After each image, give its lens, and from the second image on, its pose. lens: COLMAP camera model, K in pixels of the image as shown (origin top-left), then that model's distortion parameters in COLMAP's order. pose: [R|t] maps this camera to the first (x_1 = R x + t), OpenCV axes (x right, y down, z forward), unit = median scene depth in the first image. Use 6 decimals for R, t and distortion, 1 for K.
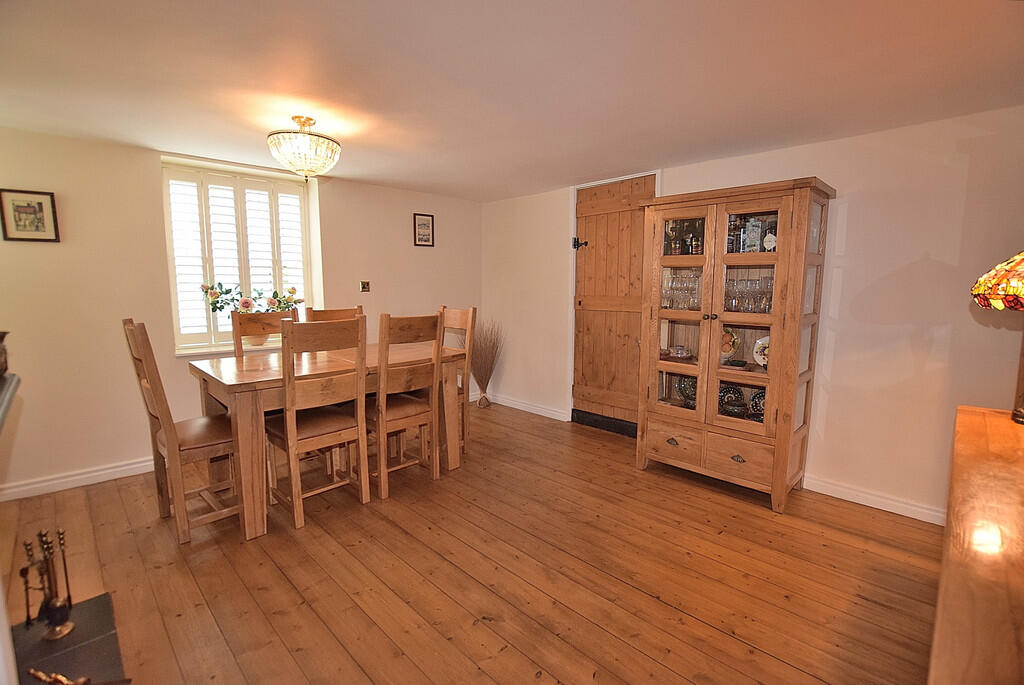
lens RADIAL K [[455.0, 0, 515.9], [0, 455.0, 345.5], [0, 0, 1]] dist [-0.035332, 0.000155]
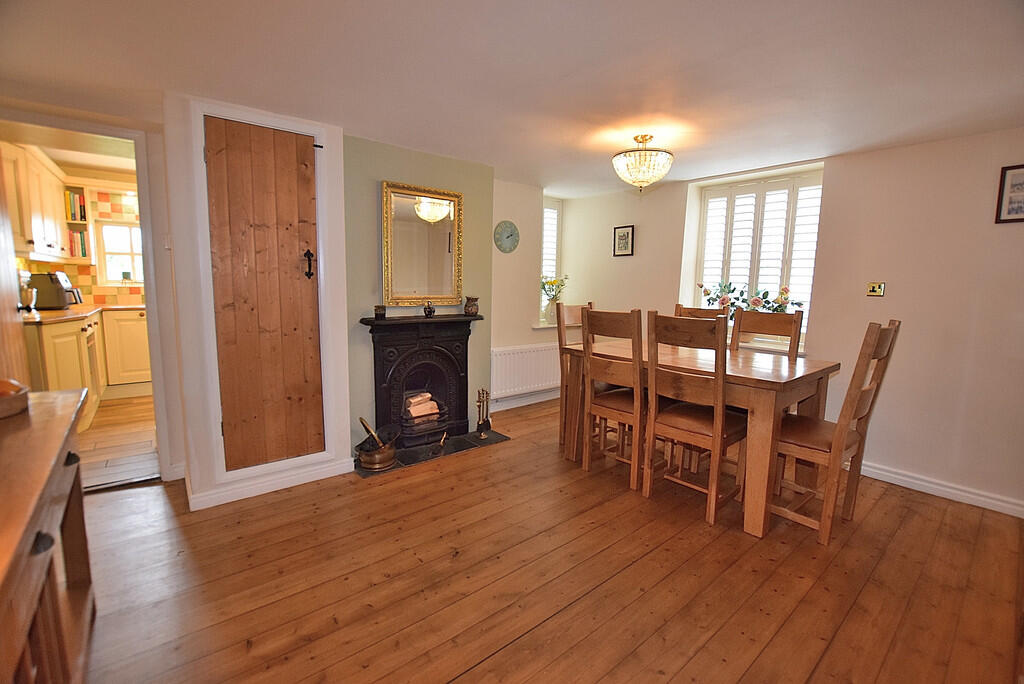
lens RADIAL K [[455.0, 0, 517.5], [0, 455.0, 341.8], [0, 0, 1]] dist [-0.035332, 0.000155]
pose [[-0.090839, 0.120667, -0.988528, 0.692692], [-0.148983, 0.979815, 0.133294, -0.087362], [0.984659, 0.159382, -0.071028, 0.768940]]
